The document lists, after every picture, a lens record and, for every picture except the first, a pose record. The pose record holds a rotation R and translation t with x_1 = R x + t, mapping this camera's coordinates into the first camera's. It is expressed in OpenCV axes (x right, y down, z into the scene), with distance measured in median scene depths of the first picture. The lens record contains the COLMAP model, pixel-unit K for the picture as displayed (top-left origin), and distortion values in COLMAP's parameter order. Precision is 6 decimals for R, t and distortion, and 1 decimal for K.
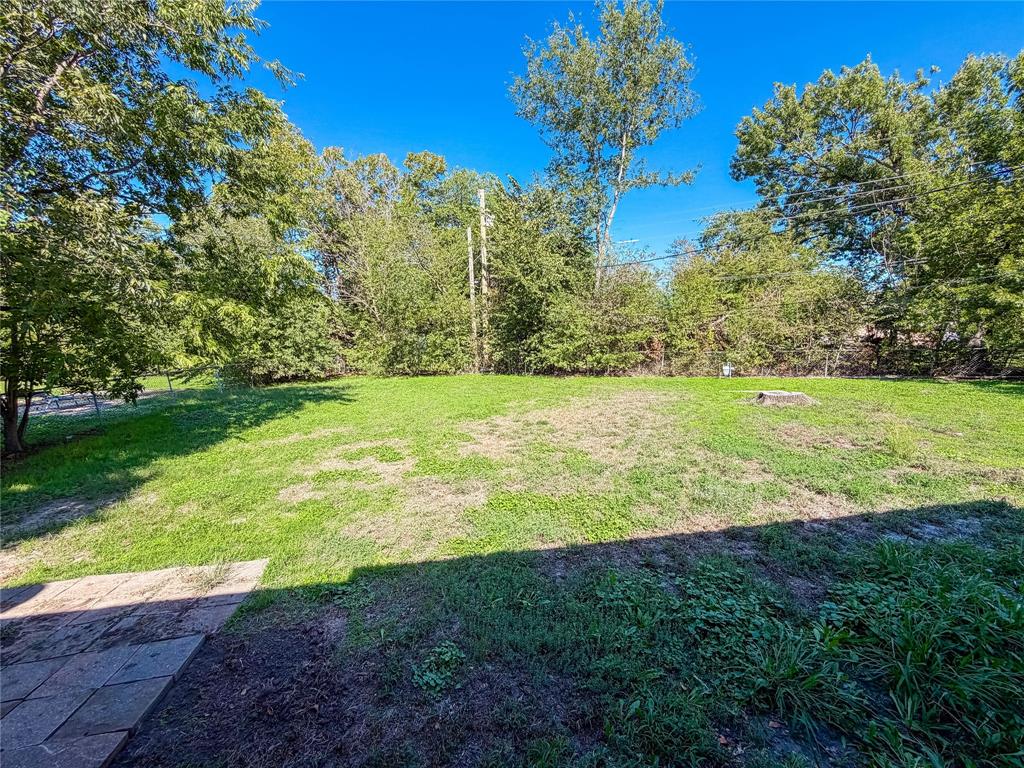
lens RADIAL K [[410.6, 0, 509.7], [0, 410.6, 383.0], [0, 0, 1]] dist [-0.001329, -0.000370]
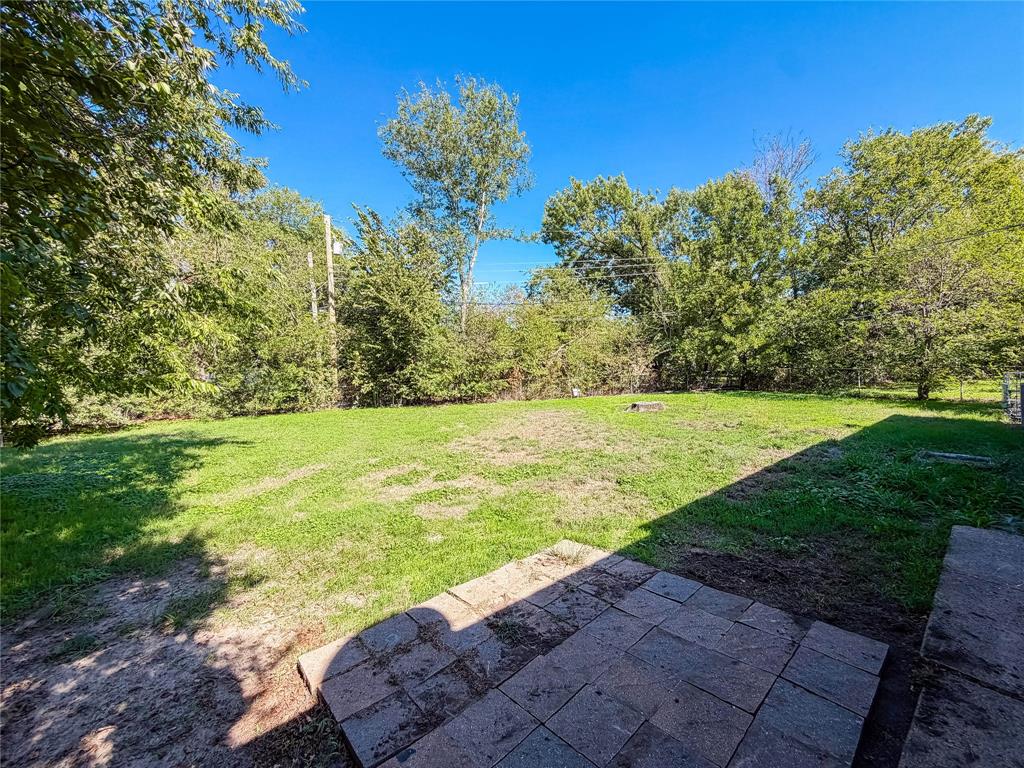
lens RADIAL K [[410.6, 0, 509.7], [0, 410.6, 383.0], [0, 0, 1]] dist [-0.001329, -0.000370]
pose [[0.871188, -0.027687, 0.490169, -0.226393], [0.069325, 0.995342, -0.066992, 0.010041], [-0.486031, 0.092344, 0.869049, 0.006969]]
